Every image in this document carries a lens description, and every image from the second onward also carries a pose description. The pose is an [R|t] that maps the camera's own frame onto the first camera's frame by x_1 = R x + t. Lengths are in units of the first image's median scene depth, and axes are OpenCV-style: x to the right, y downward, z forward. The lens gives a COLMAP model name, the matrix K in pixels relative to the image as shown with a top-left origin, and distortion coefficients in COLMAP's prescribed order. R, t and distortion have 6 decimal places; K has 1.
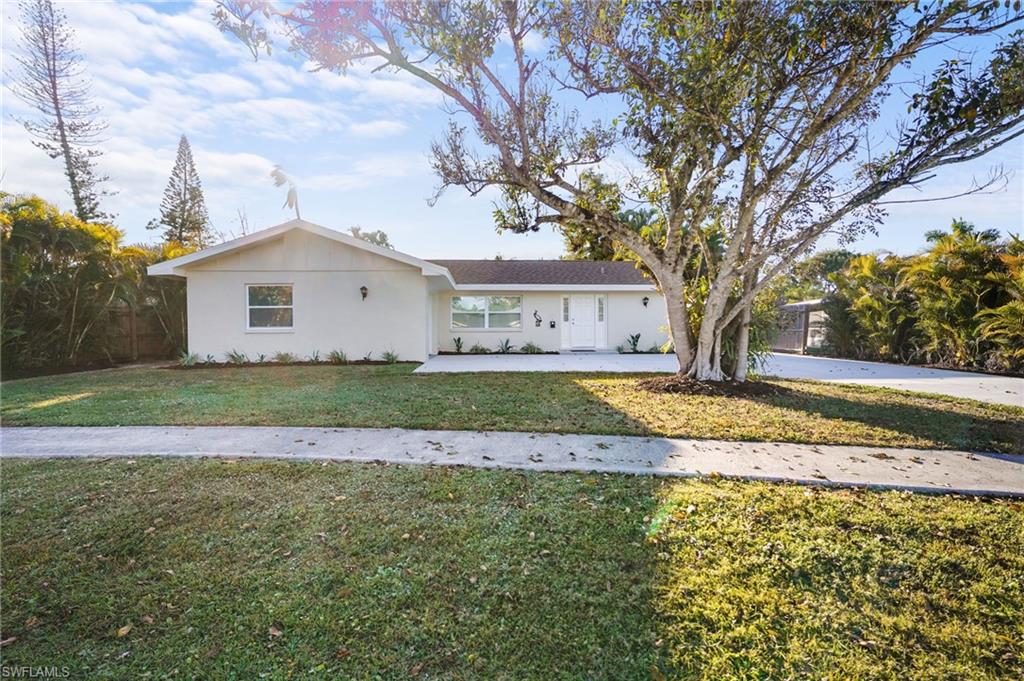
lens RADIAL K [[495.3, 0, 514.2], [0, 495.3, 323.6], [0, 0, 1]] dist [-0.013709, 0.015460]
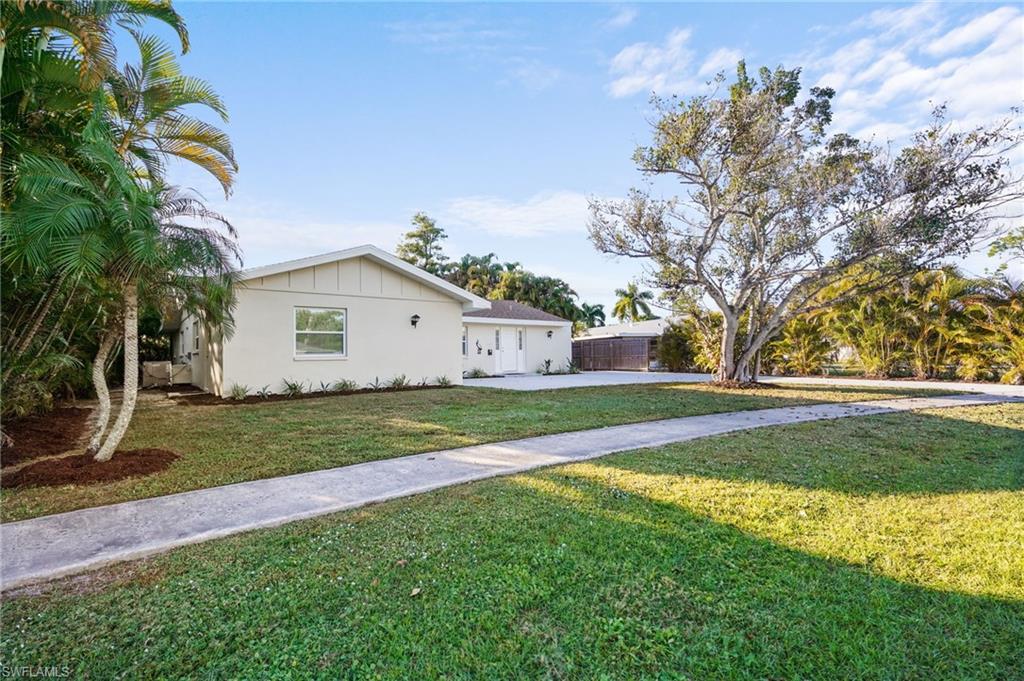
lens RADIAL K [[495.3, 0, 514.2], [0, 495.3, 323.6], [0, 0, 1]] dist [-0.013709, 0.015460]
pose [[0.809831, 0.033427, 0.585710, -0.565769], [0.003531, 0.998080, -0.061844, 0.007105], [-0.586652, 0.052152, 0.808158, 0.027008]]
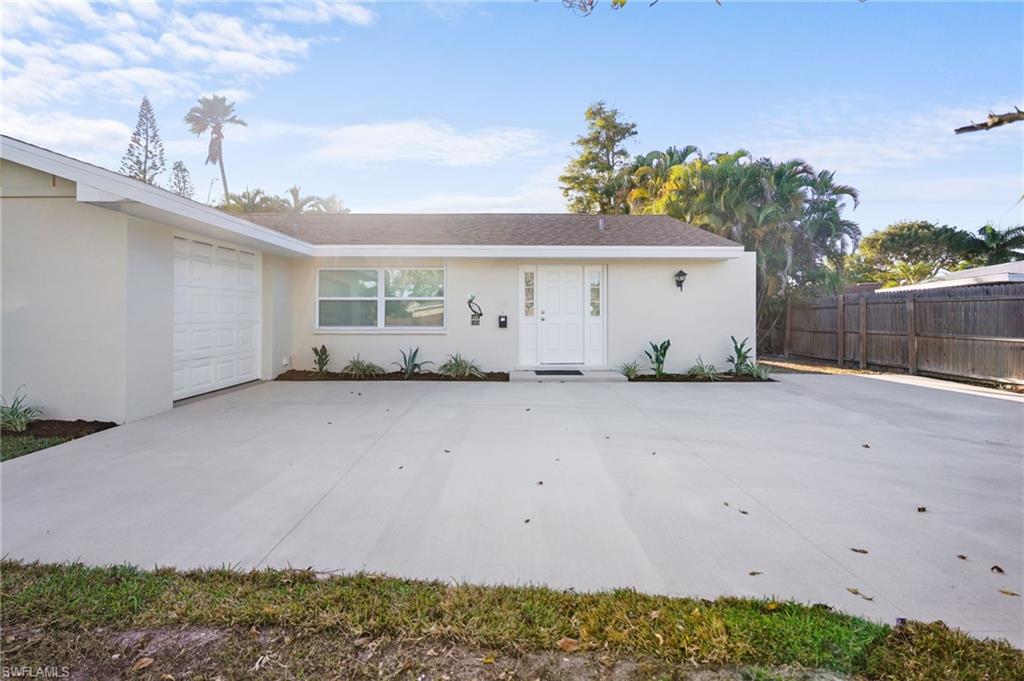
lens RADIAL K [[507.9, 0, 505.6], [0, 507.9, 305.0], [0, 0, 1]] dist [-0.010084, 0.000324]
pose [[0.998302, 0.005311, -0.058000, 0.113814], [-0.005762, 0.999954, -0.007622, -0.012100], [0.057957, 0.007943, 0.998287, 0.460756]]
